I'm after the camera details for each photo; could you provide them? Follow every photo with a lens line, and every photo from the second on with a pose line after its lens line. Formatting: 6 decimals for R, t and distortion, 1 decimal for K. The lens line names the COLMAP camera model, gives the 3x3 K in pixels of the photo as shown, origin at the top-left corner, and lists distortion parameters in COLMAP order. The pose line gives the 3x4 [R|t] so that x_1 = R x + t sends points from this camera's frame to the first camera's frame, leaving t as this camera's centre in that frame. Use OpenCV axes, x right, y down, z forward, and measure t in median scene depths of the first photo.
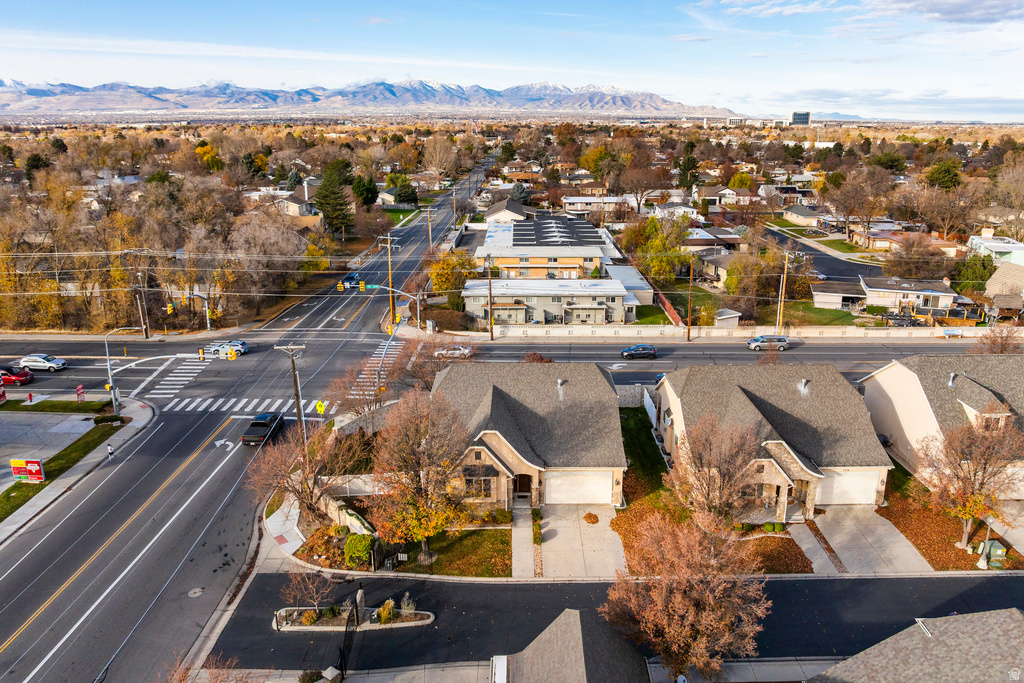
lens RADIAL K [[720.5, 0, 512.0], [0, 720.5, 341.5], [0, 0, 1]] dist [-0.039916, 0.002292]
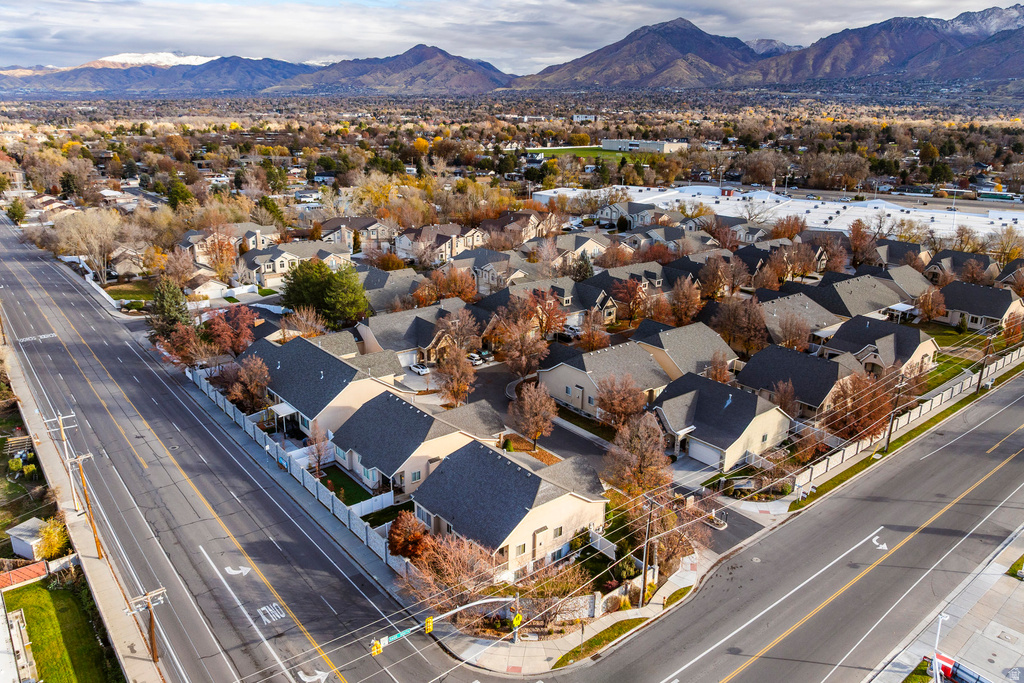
lens RADIAL K [[720.5, 0, 512.0], [0, 720.5, 341.5], [0, 0, 1]] dist [-0.039916, 0.002292]
pose [[-0.630501, -0.244105, 0.736805, -0.566881], [0.210862, 0.859693, 0.465257, -0.479705], [-0.746998, 0.448709, -0.490565, 0.955690]]
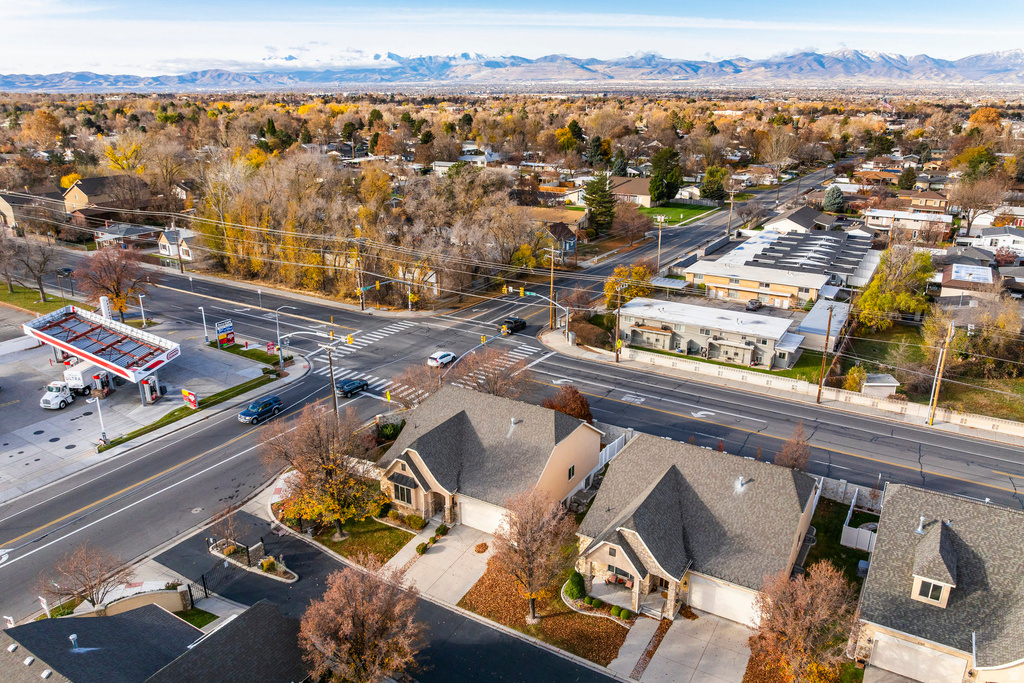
lens RADIAL K [[720.5, 0, 512.0], [0, 720.5, 341.5], [0, 0, 1]] dist [-0.039916, 0.002292]
pose [[0.857501, 0.169717, -0.485683, 0.343747], [-0.152367, 0.985448, 0.075341, -0.086642], [0.491402, 0.009397, 0.870882, 0.027279]]
